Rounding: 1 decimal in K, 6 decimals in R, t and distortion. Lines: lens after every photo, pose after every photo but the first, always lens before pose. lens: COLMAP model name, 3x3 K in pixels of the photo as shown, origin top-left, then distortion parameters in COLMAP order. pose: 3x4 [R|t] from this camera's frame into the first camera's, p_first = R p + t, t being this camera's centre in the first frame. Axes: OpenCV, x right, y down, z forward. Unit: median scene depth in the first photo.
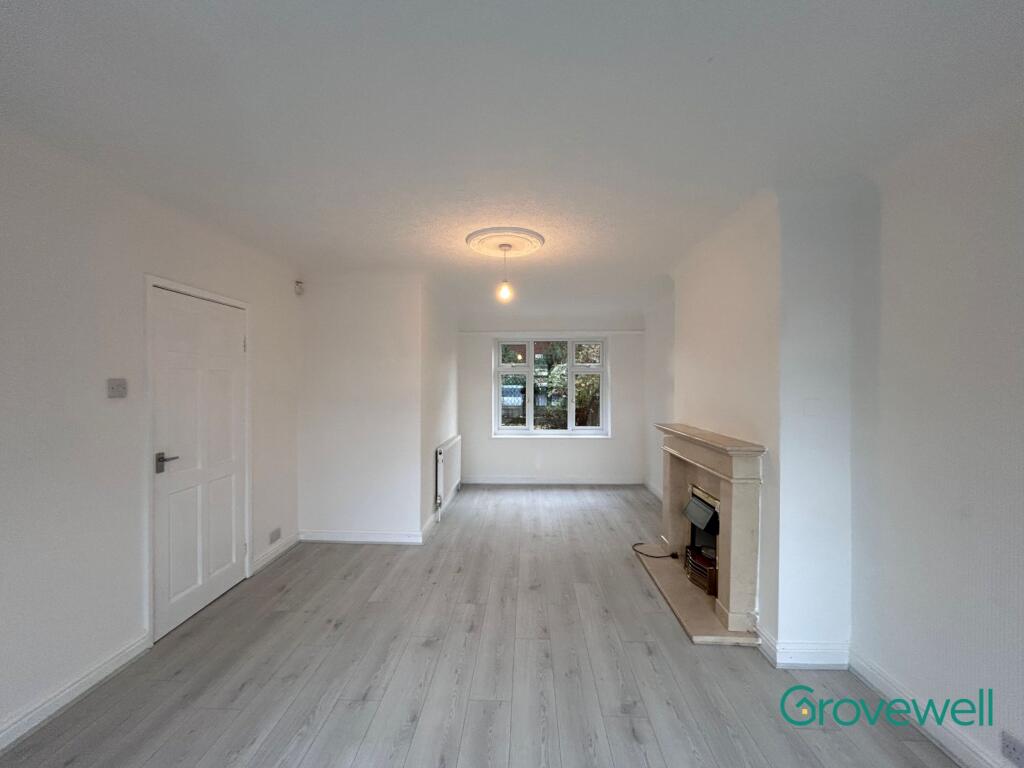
lens RADIAL K [[412.2, 0, 512.2], [0, 412.2, 384.0], [0, 0, 1]] dist [0.002294, 0.000140]
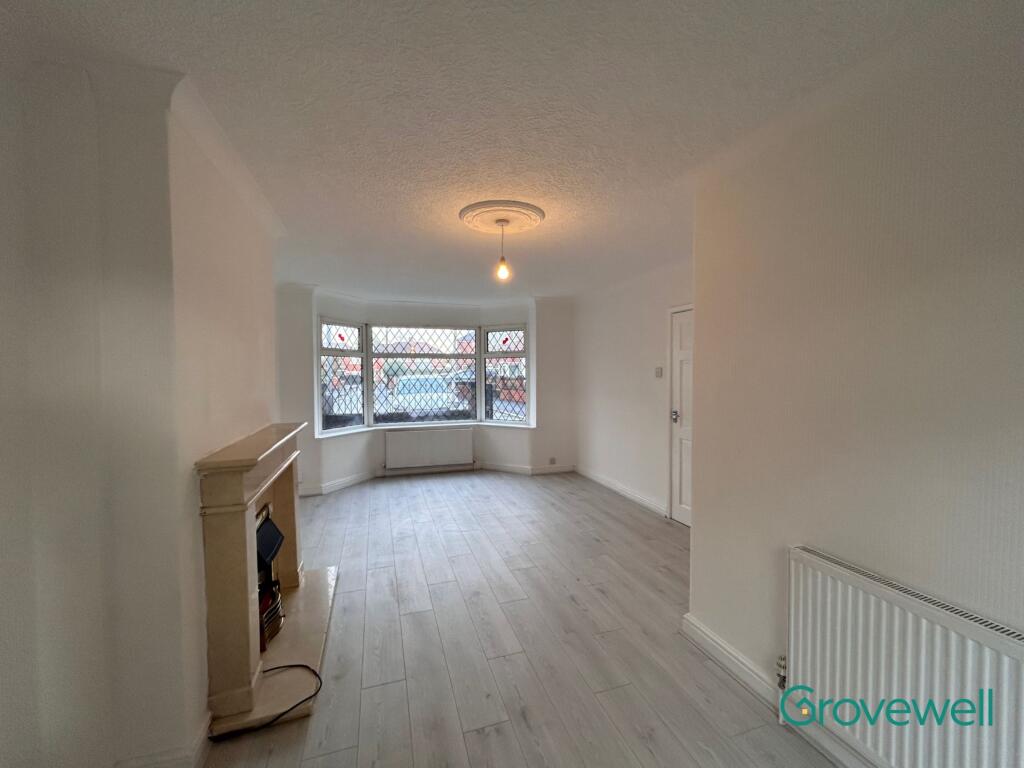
lens RADIAL K [[412.2, 0, 512.5], [0, 412.2, 382.9], [0, 0, 1]] dist [0.002294, 0.000140]
pose [[-0.935762, 0.022162, -0.351935, 0.320136], [0.010510, 0.999333, 0.034986, -0.014050], [0.352476, 0.029040, -0.935370, 2.057348]]
